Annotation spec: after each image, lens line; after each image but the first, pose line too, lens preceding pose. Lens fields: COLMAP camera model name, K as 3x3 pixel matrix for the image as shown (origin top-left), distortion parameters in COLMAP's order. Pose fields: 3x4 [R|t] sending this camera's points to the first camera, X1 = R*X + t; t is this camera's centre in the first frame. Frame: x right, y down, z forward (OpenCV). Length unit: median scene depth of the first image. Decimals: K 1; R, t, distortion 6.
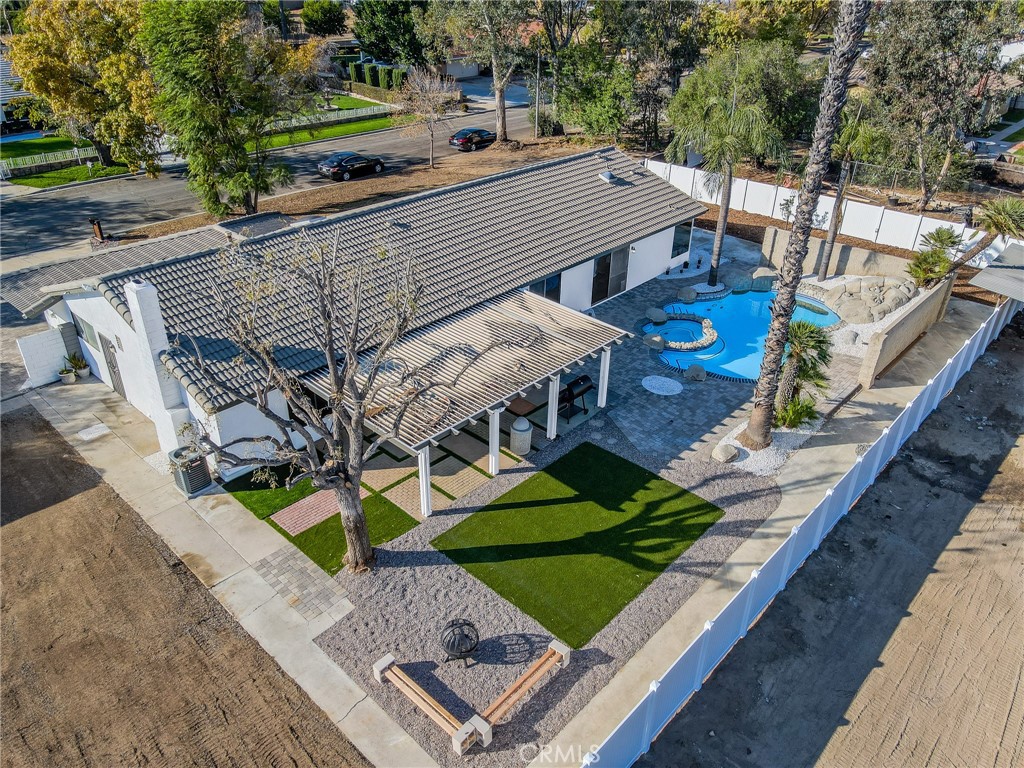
lens RADIAL K [[751.5, 0, 516.0], [0, 751.5, 381.4], [0, 0, 1]] dist [0.000569, 0.038590]
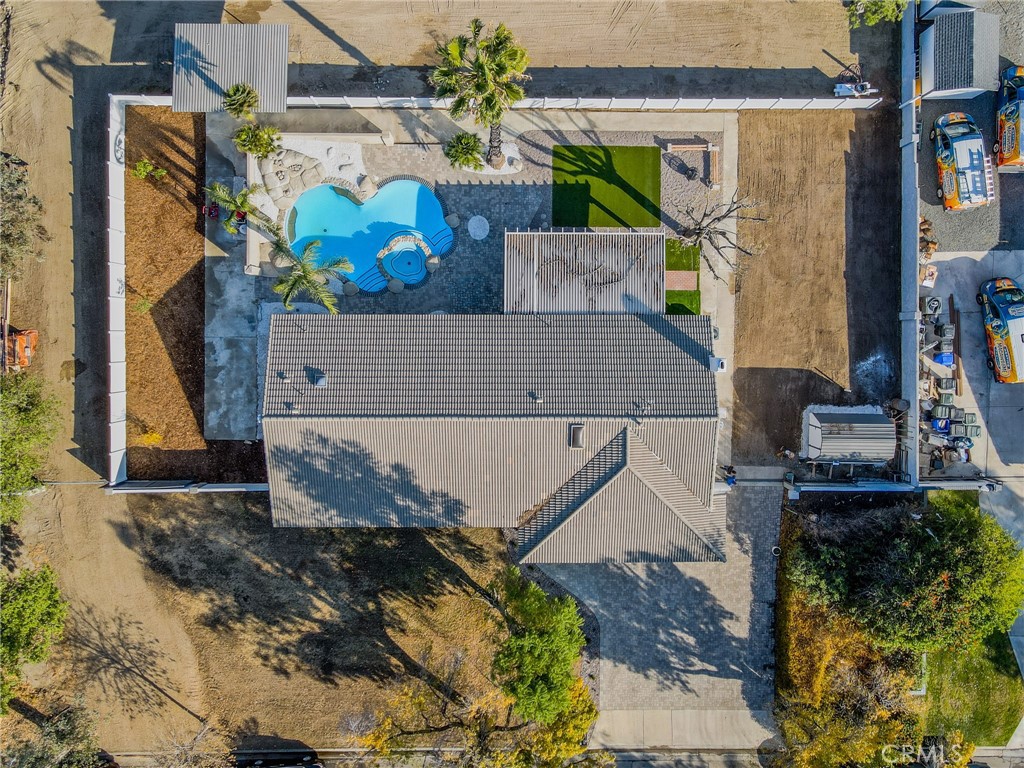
lens RADIAL K [[751.5, 0, 516.0], [0, 751.5, 381.4], [0, 0, 1]] dist [0.000569, 0.038590]
pose [[-0.678670, -0.733516, -0.036911, -0.061391], [0.339514, -0.357900, 0.869850, -1.749962], [-0.651259, 0.577809, 0.491934, 0.331103]]
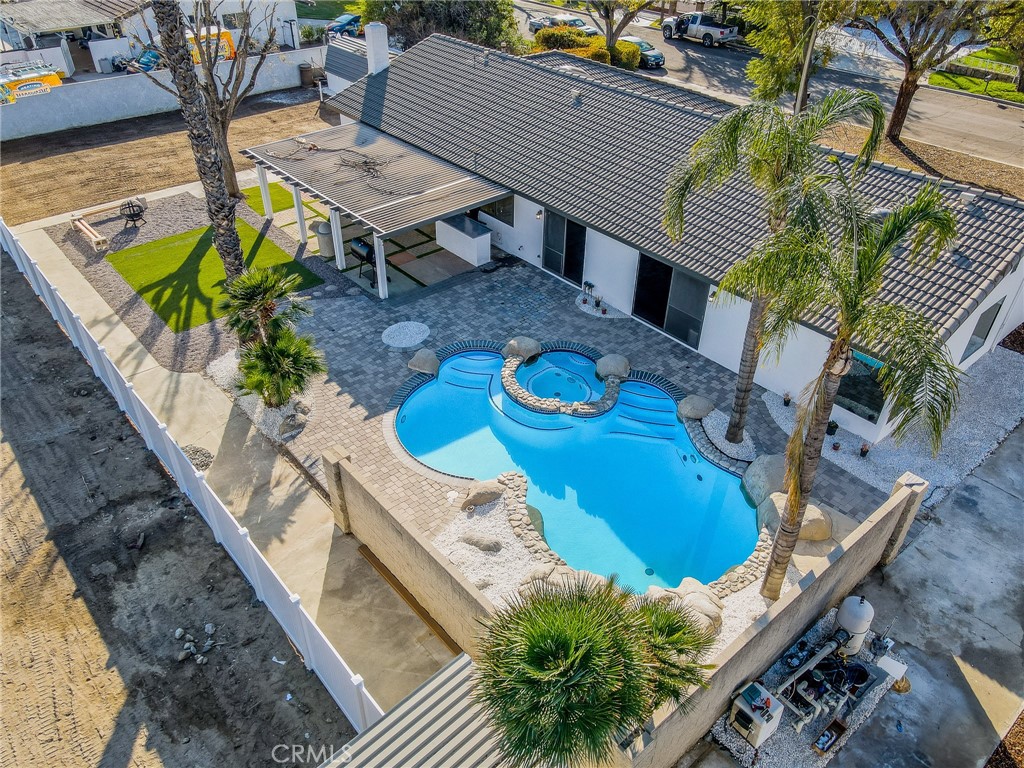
lens RADIAL K [[751.5, 0, 516.0], [0, 751.5, 381.4], [0, 0, 1]] dist [0.000569, 0.038590]
pose [[-0.098243, 0.572275, -0.814156, 0.978888], [-0.517003, 0.669696, 0.533119, -0.512745], [0.850327, 0.473296, 0.230075, 1.037047]]
